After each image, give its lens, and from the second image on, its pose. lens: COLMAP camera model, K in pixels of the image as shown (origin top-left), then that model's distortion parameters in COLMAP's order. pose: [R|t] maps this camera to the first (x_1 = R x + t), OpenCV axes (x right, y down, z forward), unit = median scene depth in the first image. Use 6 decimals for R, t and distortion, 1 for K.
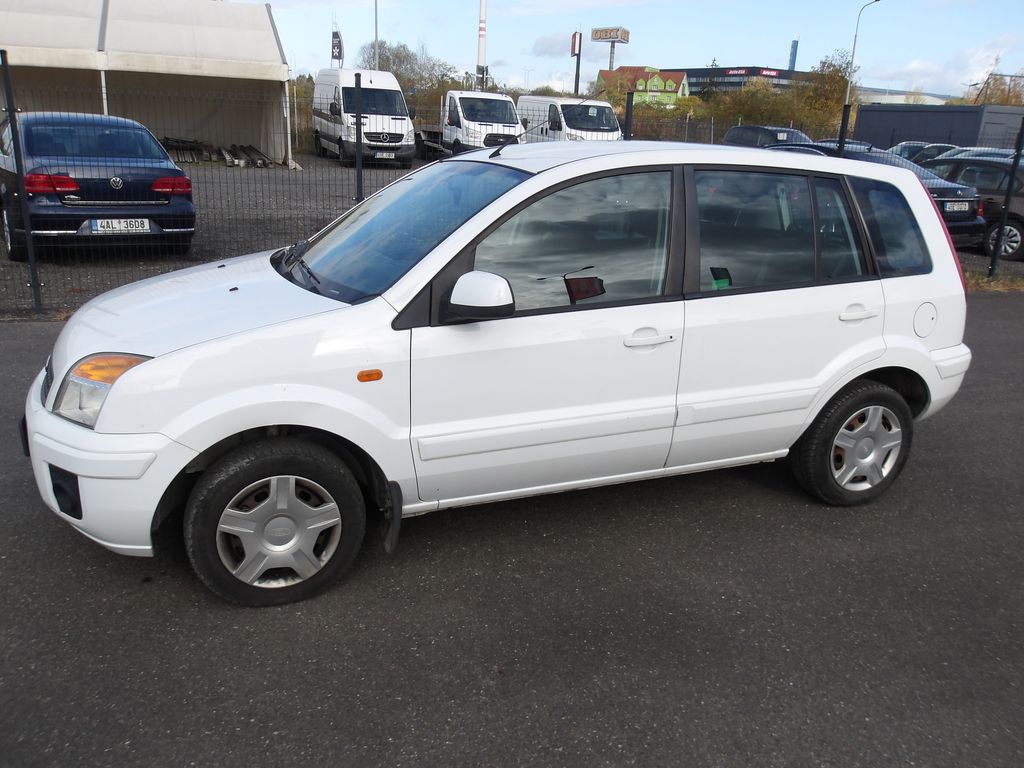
lens RADIAL K [[848.8, 0, 512.0], [0, 848.8, 384.0], [0, 0, 1]] dist [-0.004436, -0.002752]
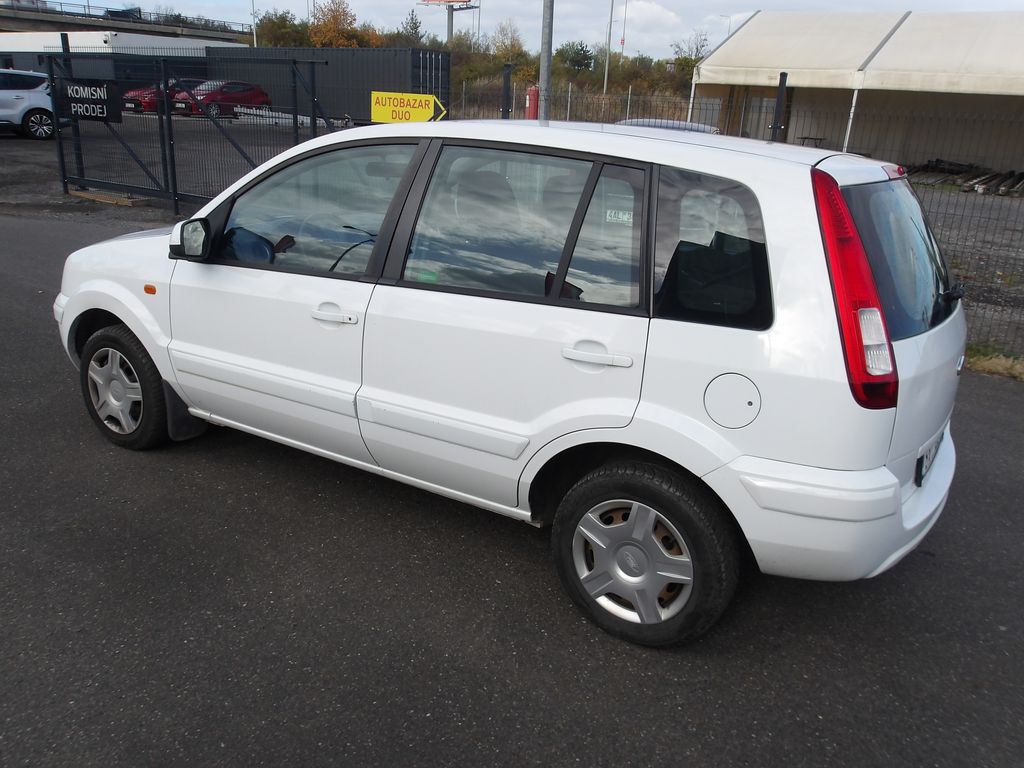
lens RADIAL K [[845.7, 0, 492.0], [0, 845.7, 385.6], [0, 0, 1]] dist [-0.001750, -0.004400]
pose [[0.585024, 0.244574, -0.773260, 1.057125], [-0.263638, 0.959013, 0.103865, -0.127430], [0.766969, 0.143097, 0.625525, 0.574315]]
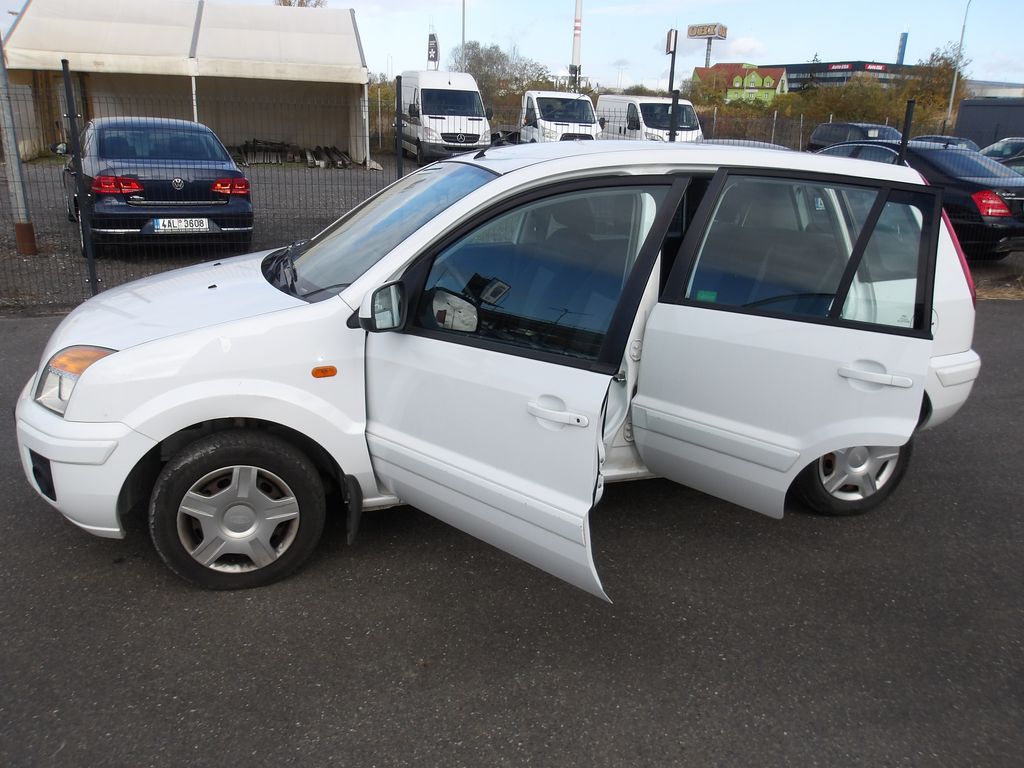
lens RADIAL K [[848.8, 0, 512.0], [0, 848.8, 384.0], [0, 0, 1]] dist [-0.004436, -0.002752]
pose [[0.994738, 0.020692, -0.100335, 0.157225], [-0.020662, 0.999786, 0.001343, -0.000814], [0.100342, 0.000737, 0.994953, -0.001389]]
